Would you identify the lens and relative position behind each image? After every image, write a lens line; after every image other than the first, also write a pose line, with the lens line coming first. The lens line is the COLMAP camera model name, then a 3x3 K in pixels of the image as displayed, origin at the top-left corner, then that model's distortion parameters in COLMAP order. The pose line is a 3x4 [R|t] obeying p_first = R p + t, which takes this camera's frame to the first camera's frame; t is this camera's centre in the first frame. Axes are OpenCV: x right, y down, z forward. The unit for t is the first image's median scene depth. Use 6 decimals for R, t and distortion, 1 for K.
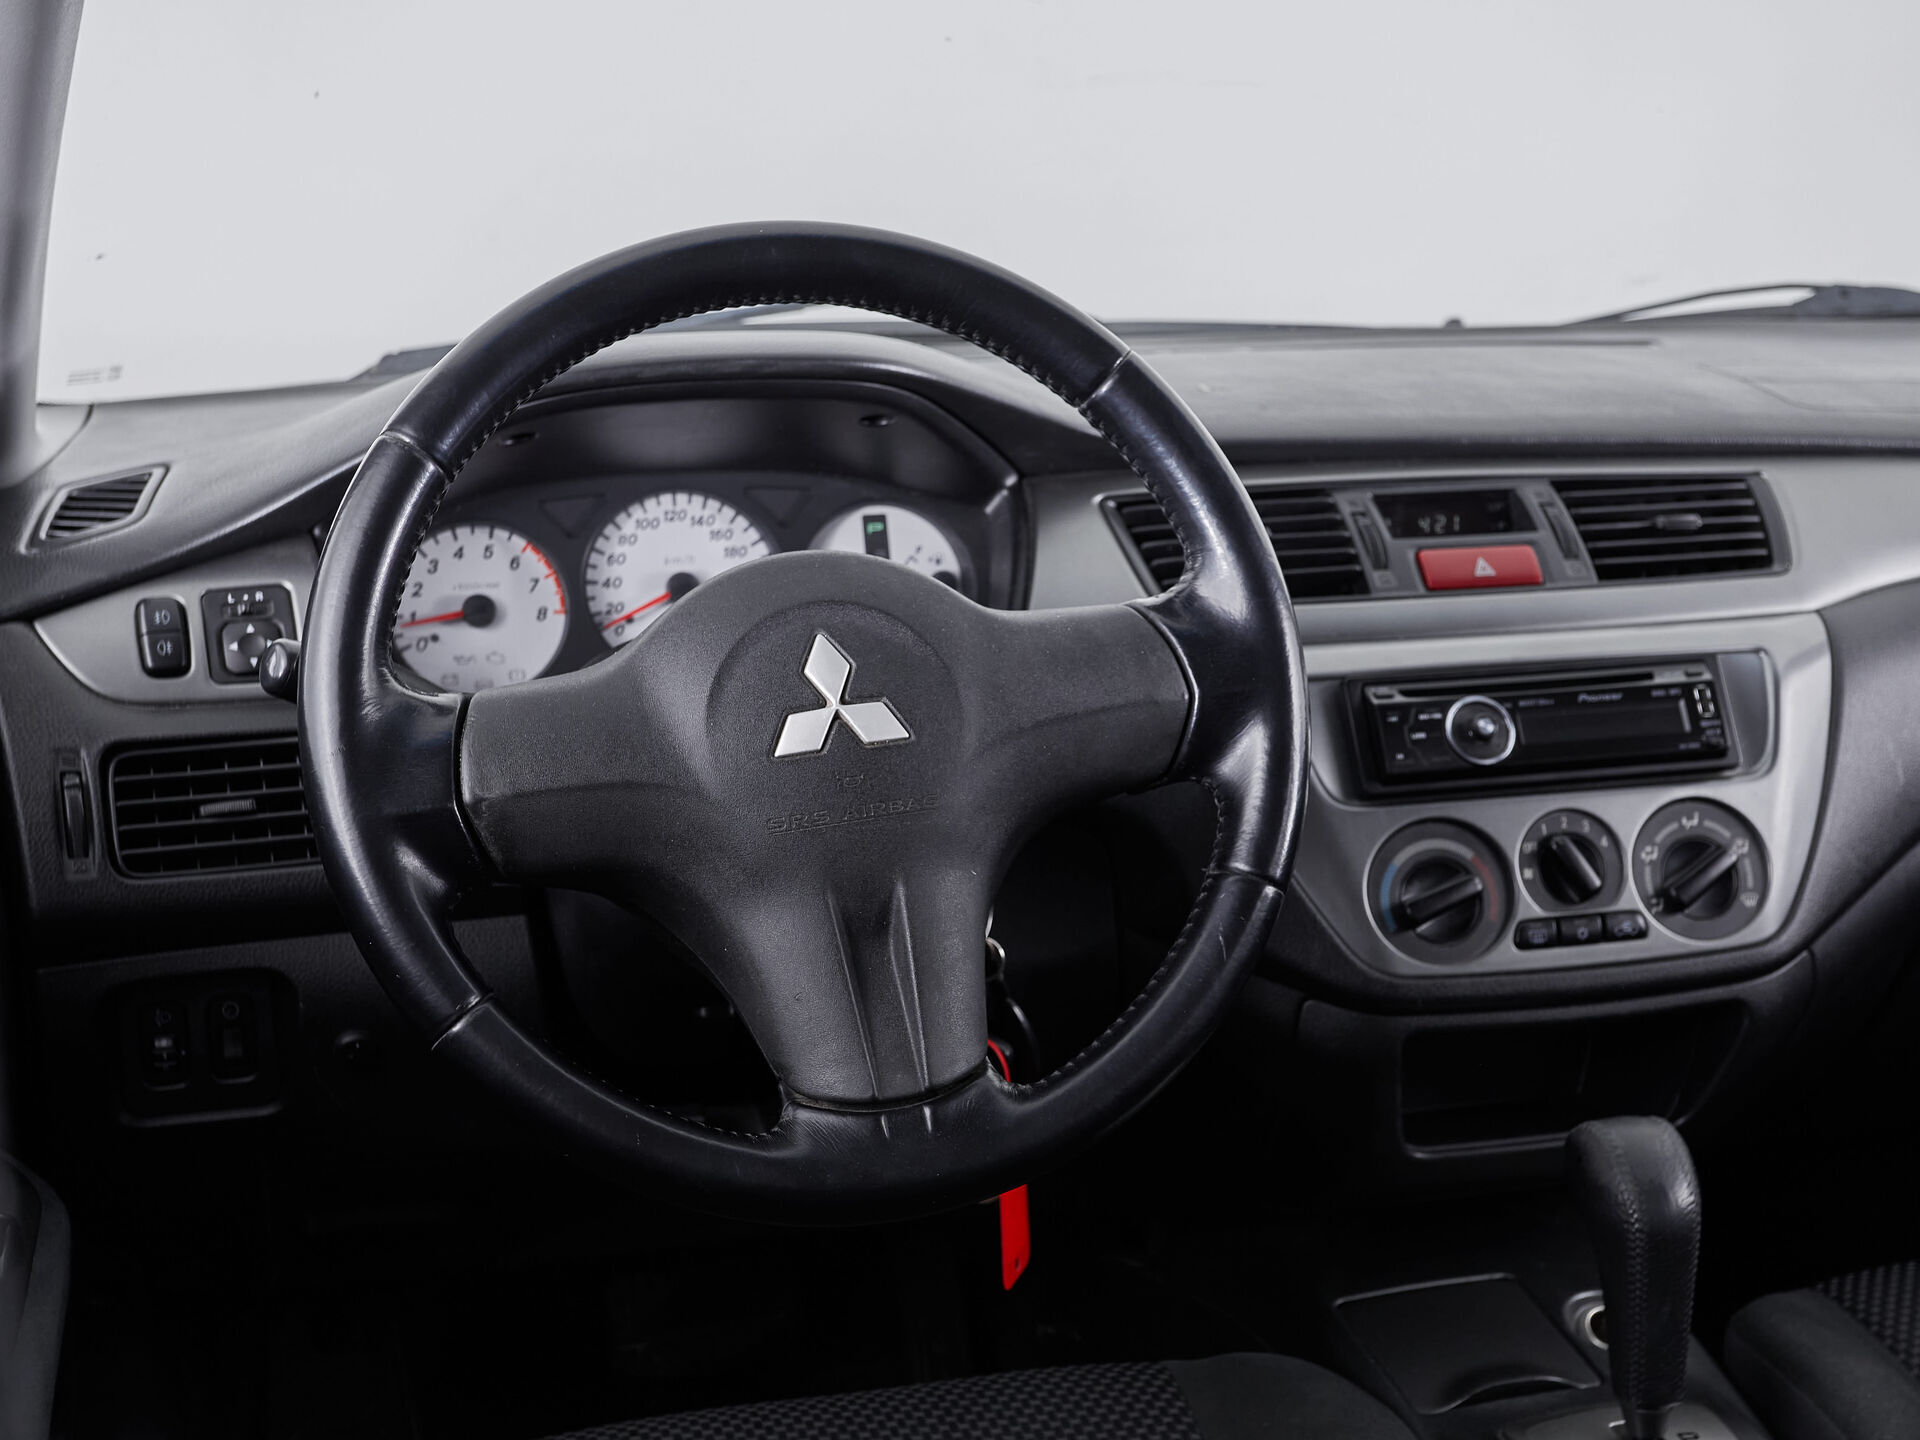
lens RADIAL K [[2478.5, 0, 884.2], [0, 2478.5, 816.4], [0, 0, 1]] dist [0.004166, 0.022832]
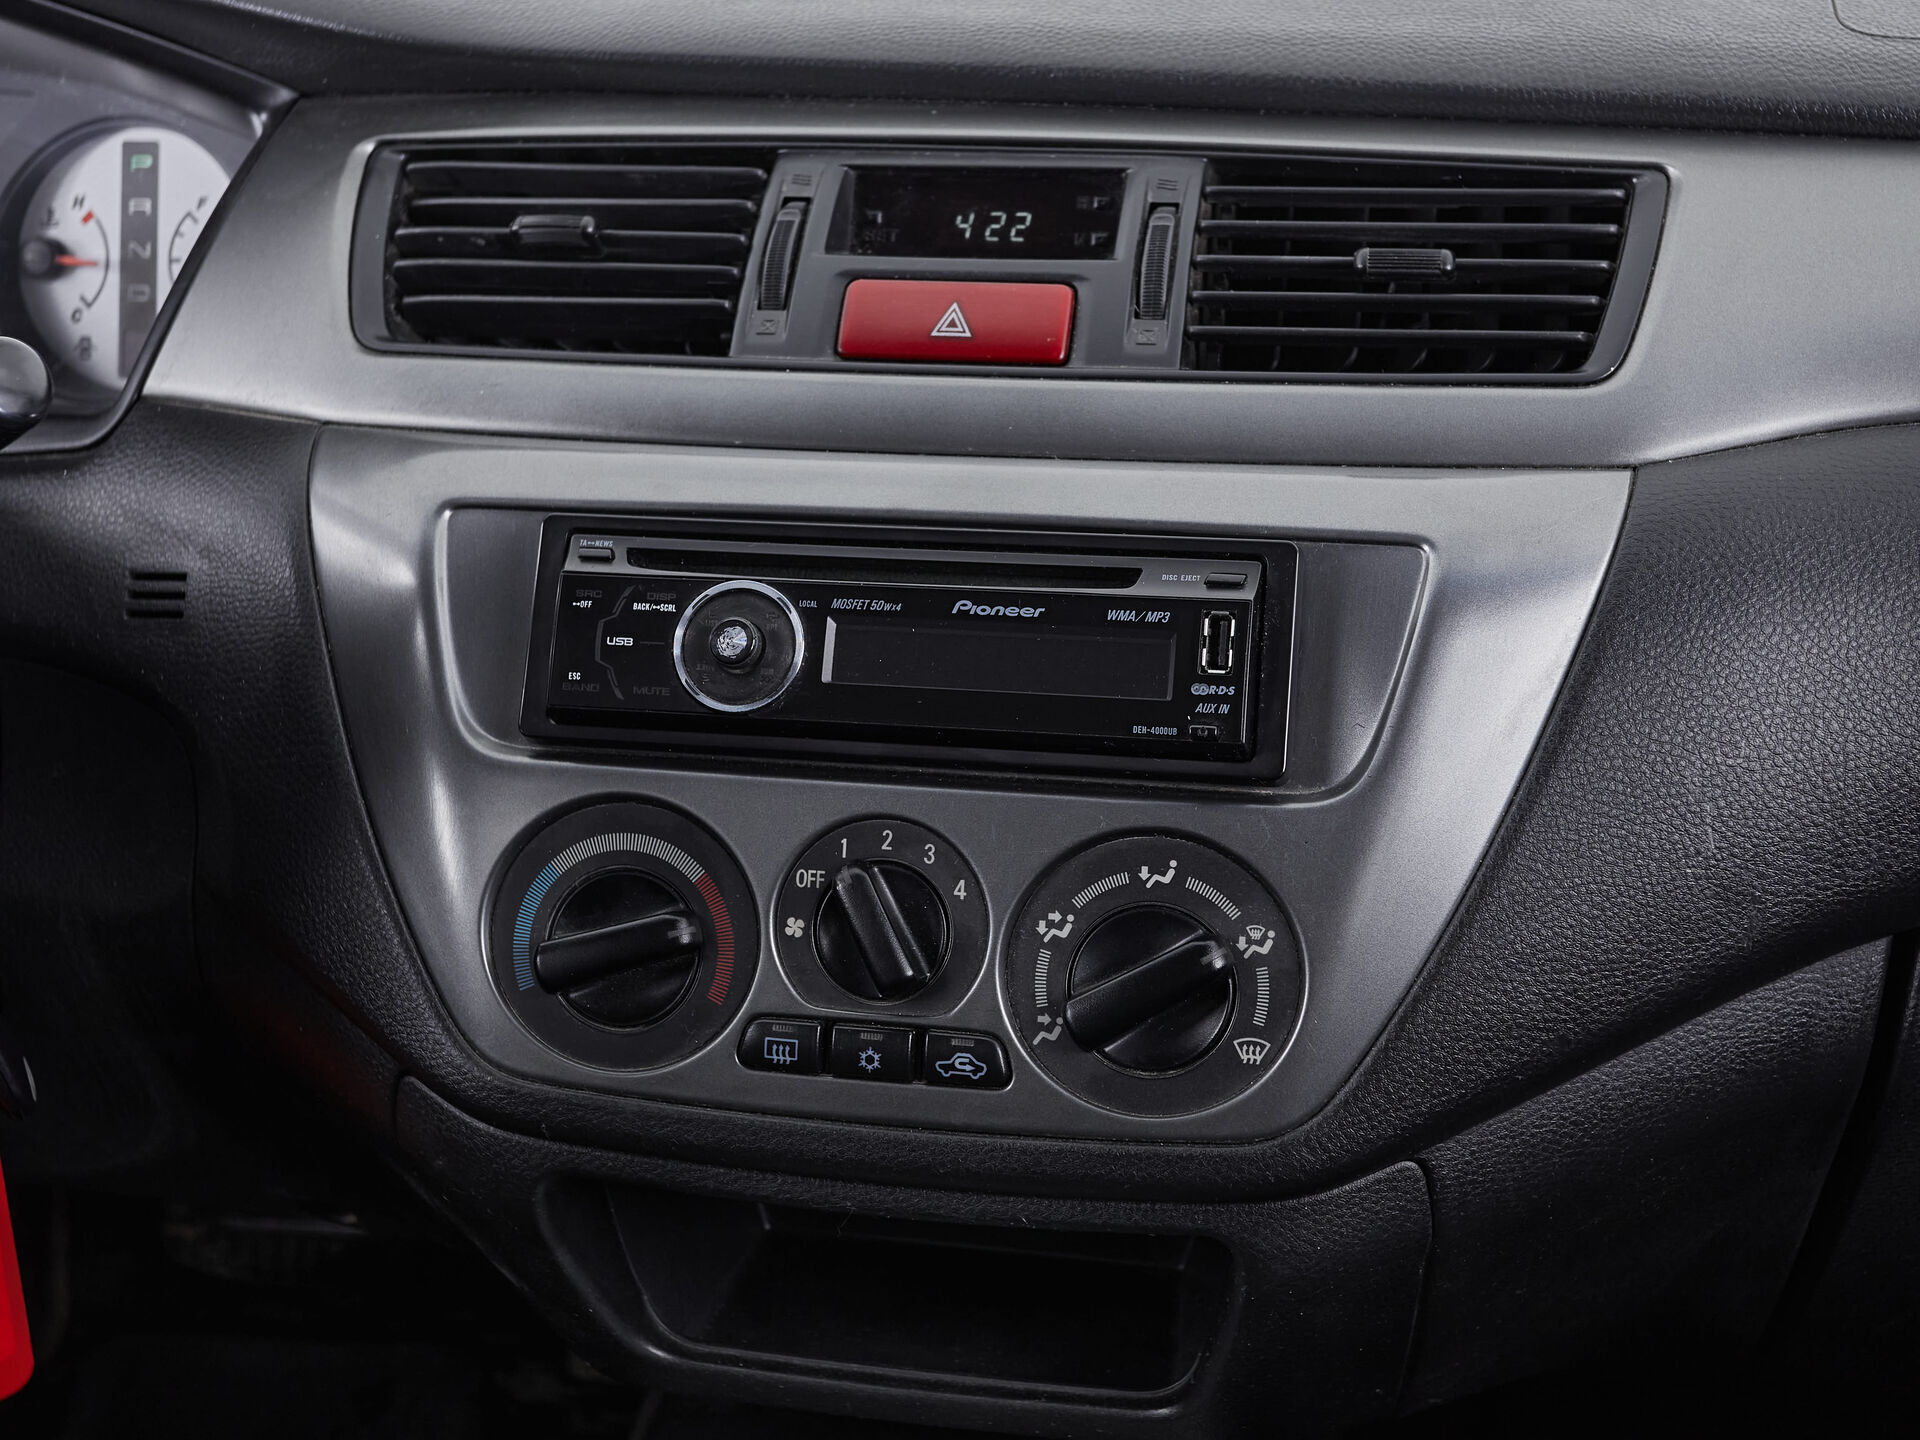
lens RADIAL K [[2579.6, 0, 886.2], [0, 2579.6, 604.8], [0, 0, 1]] dist [0.010174, 0.061256]
pose [[0.904563, 0.137513, -0.403554, 0.475454], [-0.094356, 0.987654, 0.125049, -0.111706], [0.415767, -0.075037, 0.906370, 0.502048]]
